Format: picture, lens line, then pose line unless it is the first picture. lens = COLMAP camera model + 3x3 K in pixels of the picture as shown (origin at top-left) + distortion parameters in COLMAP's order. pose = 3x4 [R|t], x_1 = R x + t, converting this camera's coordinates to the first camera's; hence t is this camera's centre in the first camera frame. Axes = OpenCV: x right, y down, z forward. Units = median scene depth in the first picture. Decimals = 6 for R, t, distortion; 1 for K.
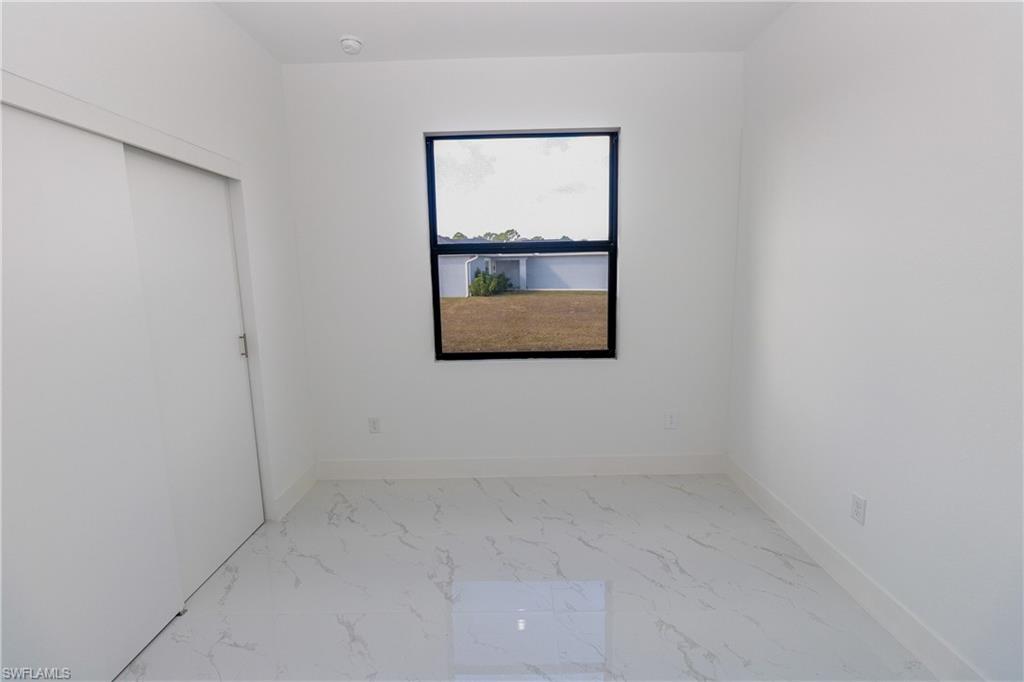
lens RADIAL K [[469.0, 0, 508.6], [0, 469.0, 338.1], [0, 0, 1]] dist [0.001255, 0.000066]
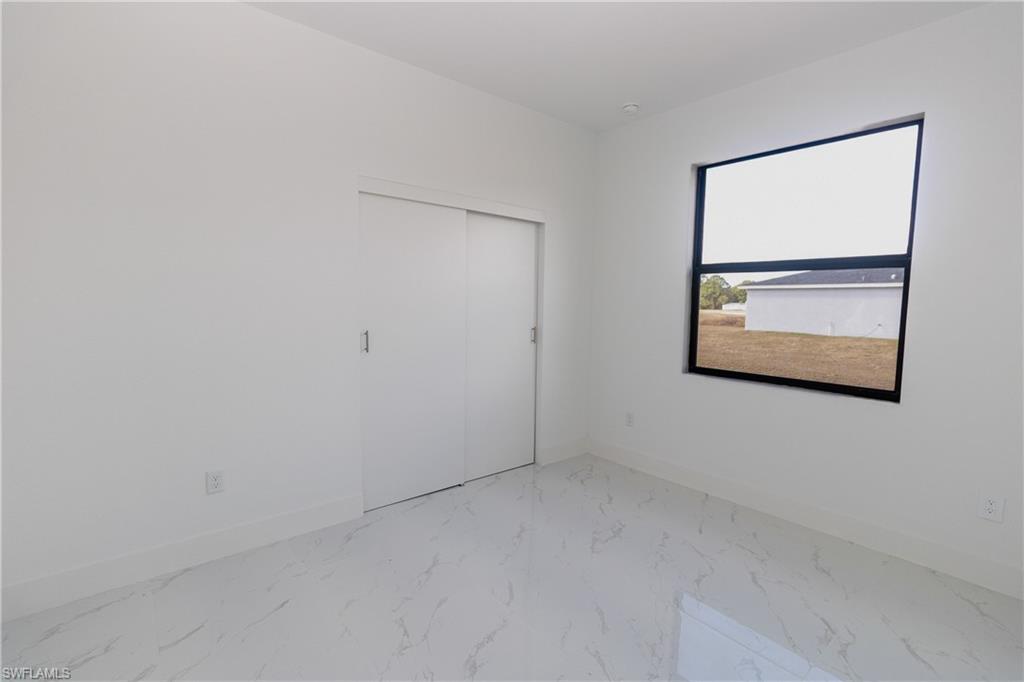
lens RADIAL K [[475.3, 0, 508.3], [0, 475.3, 338.1], [0, 0, 1]] dist [0.002802, 0.000781]
pose [[0.647500, 0.093530, -0.756304, 0.460428], [-0.141898, 0.989881, 0.000932, 0.032587], [0.748738, 0.106714, 0.654220, -0.021632]]
